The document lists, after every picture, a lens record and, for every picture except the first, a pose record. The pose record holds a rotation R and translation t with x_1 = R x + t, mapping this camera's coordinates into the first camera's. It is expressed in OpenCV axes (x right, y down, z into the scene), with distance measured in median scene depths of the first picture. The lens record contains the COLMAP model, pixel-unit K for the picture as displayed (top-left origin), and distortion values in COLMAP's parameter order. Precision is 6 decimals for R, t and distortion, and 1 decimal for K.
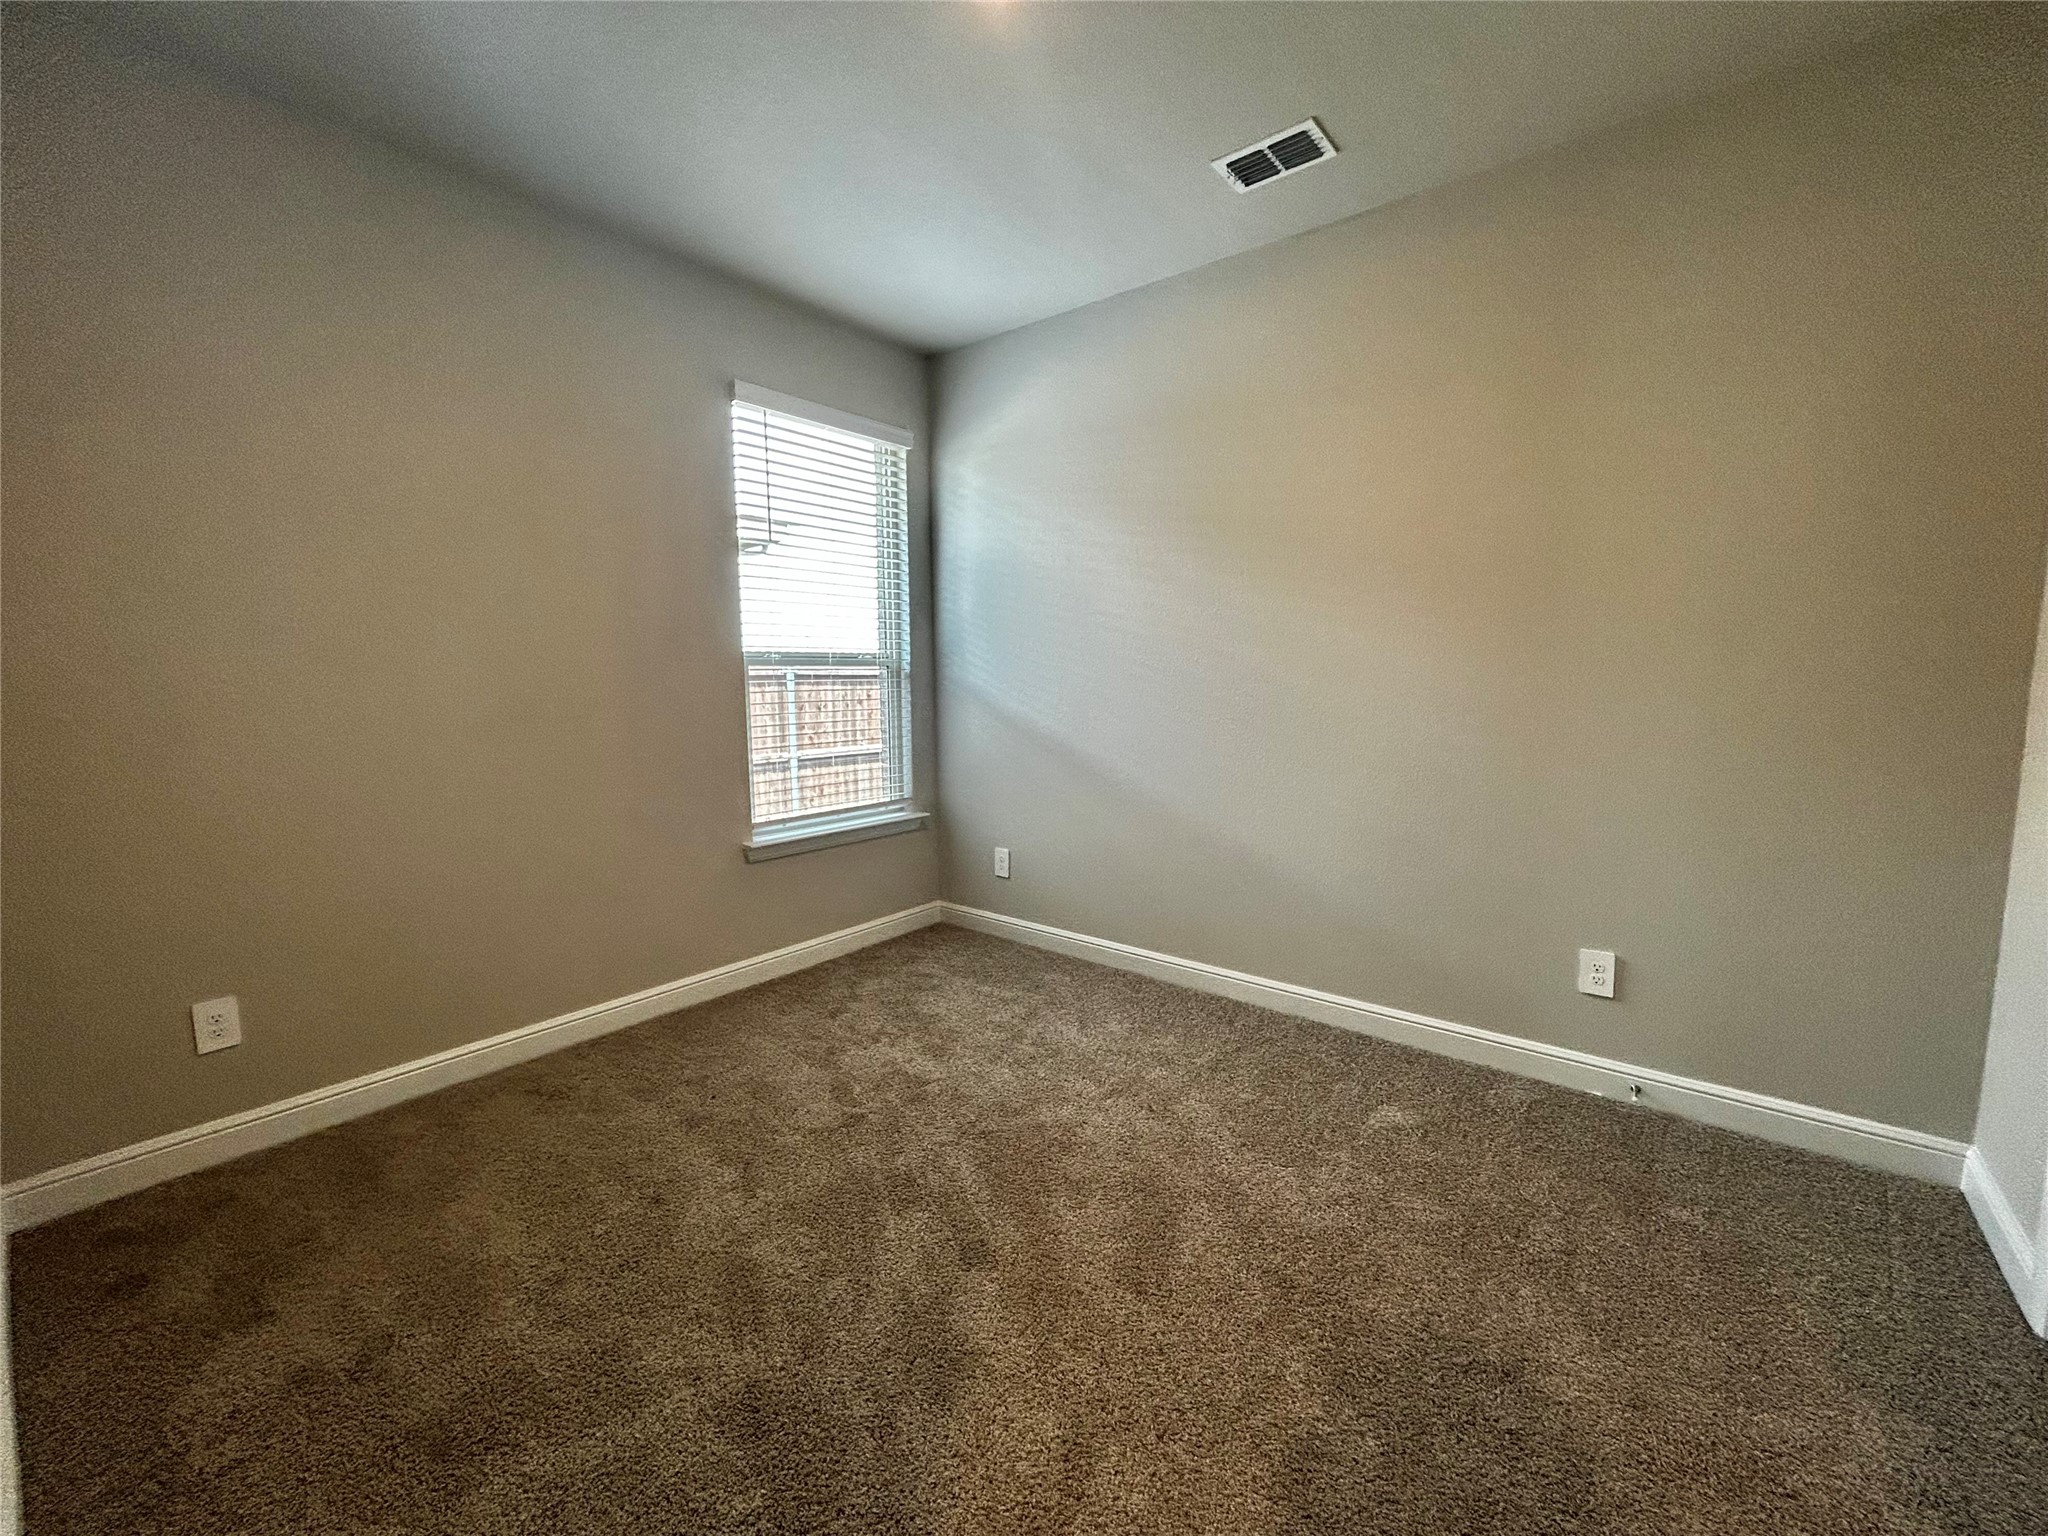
lens RADIAL K [[831.9, 0, 1013.0], [0, 831.9, 756.2], [0, 0, 1]] dist [0.000481, -0.000522]
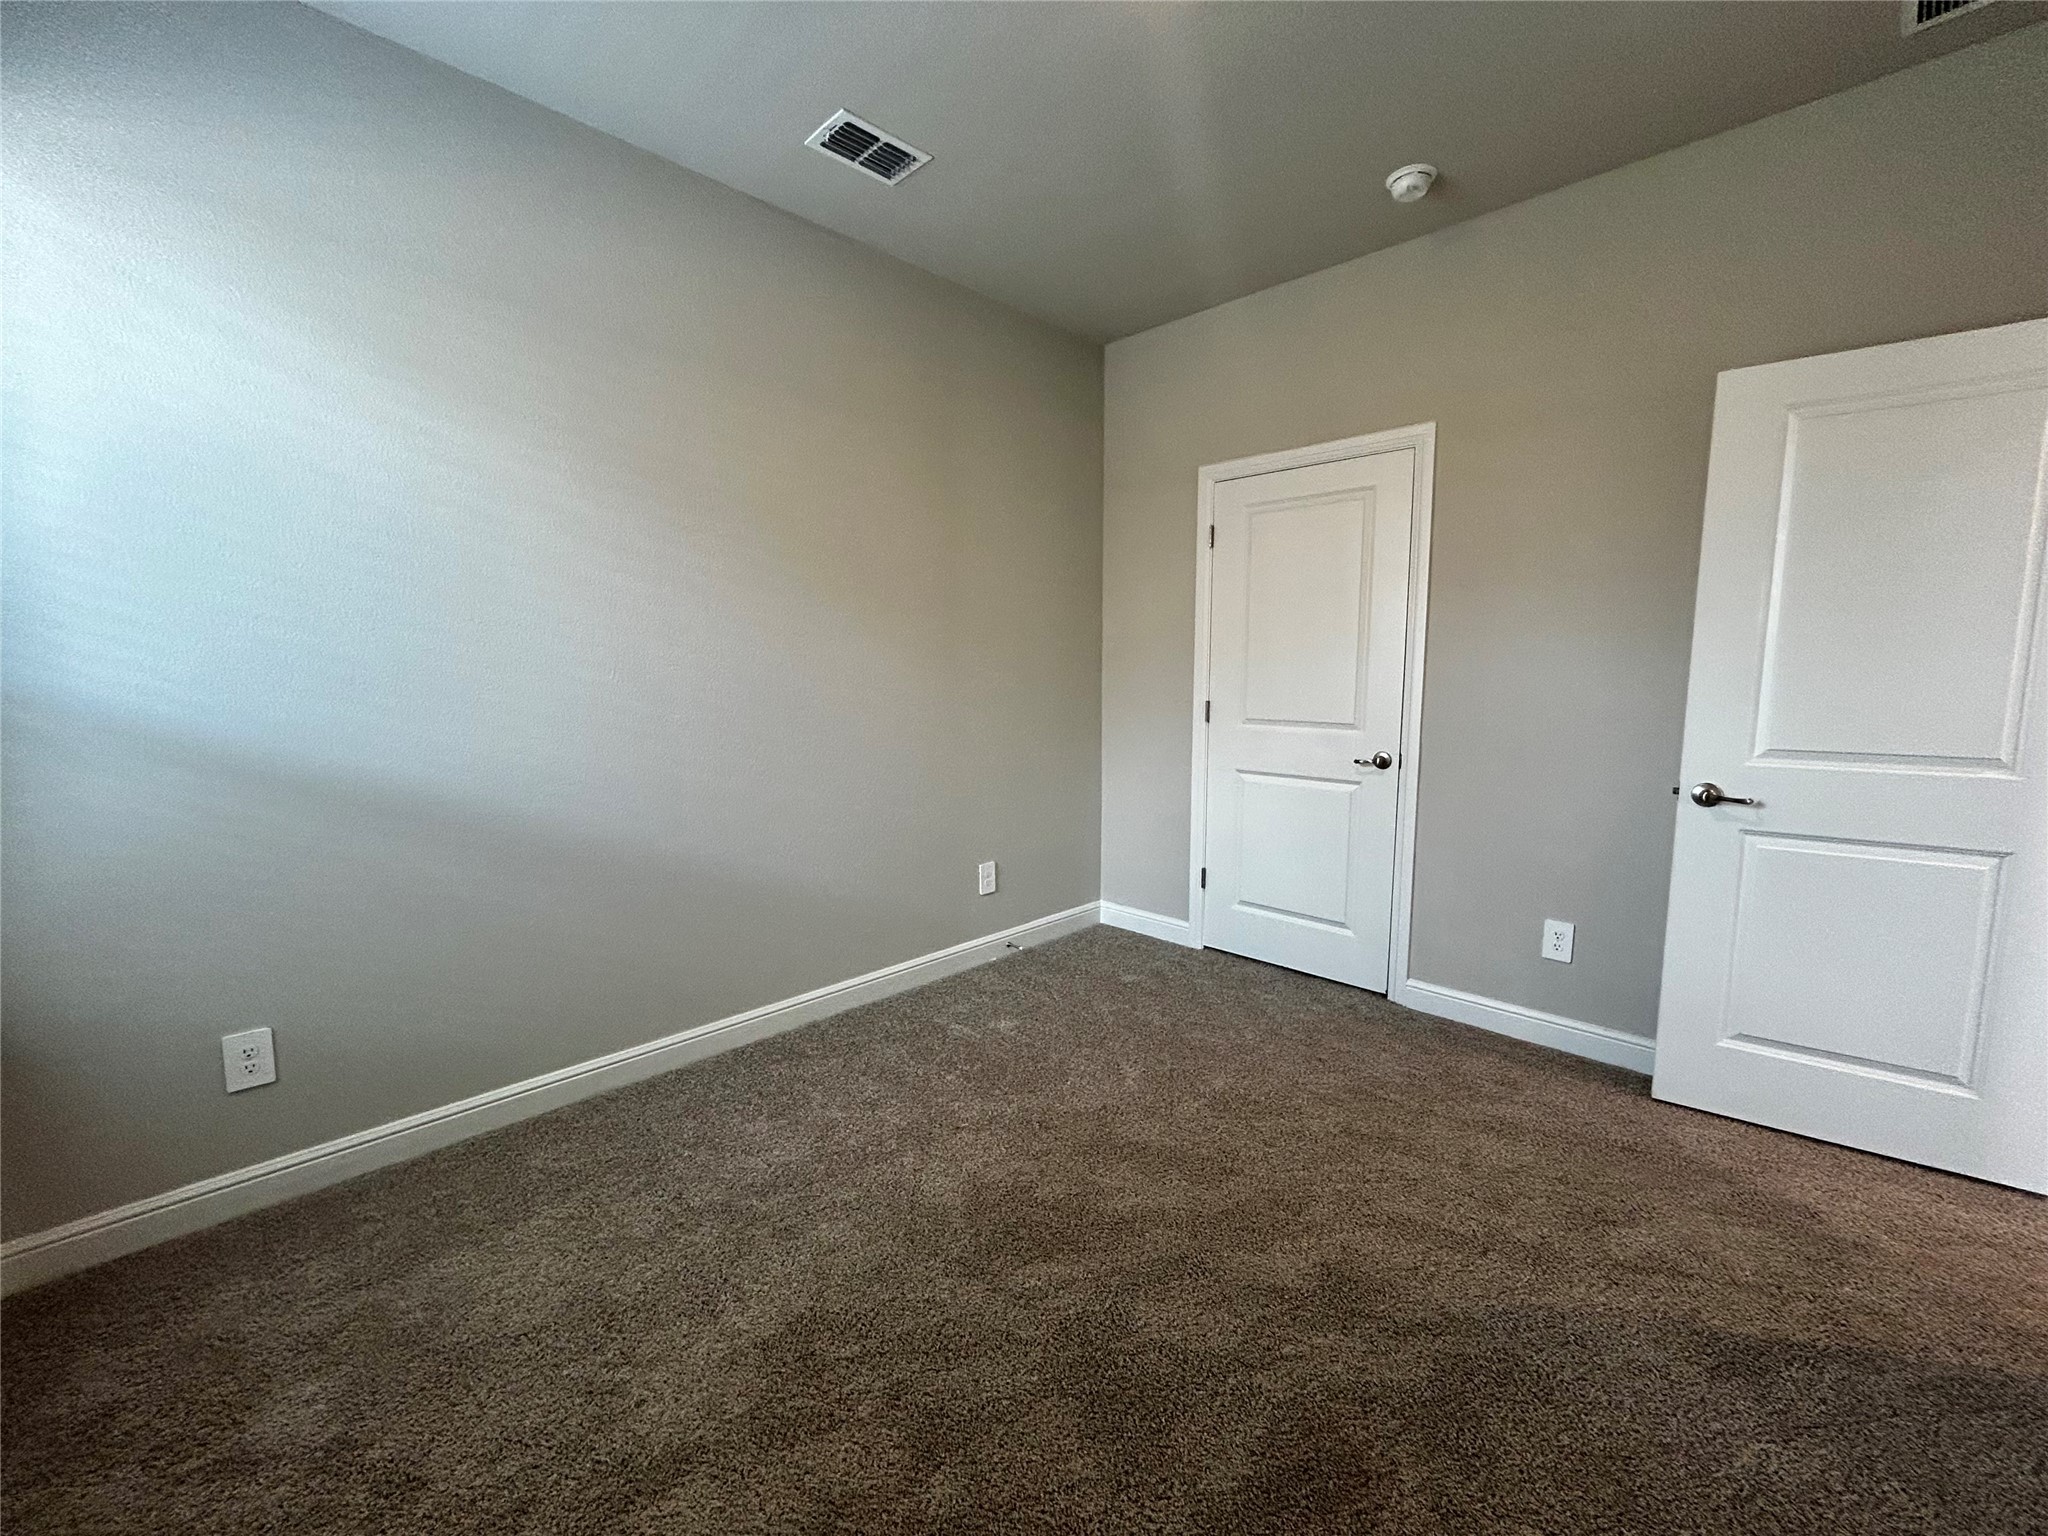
lens RADIAL K [[831.9, 0, 1021.5], [0, 831.9, 765.0], [0, 0, 1]] dist [0.000481, -0.000522]
pose [[0.086093, -0.108857, 0.990322, -0.701465], [0.103528, 0.989609, 0.099779, -0.073985], [-0.990893, 0.093936, 0.096468, 0.767119]]
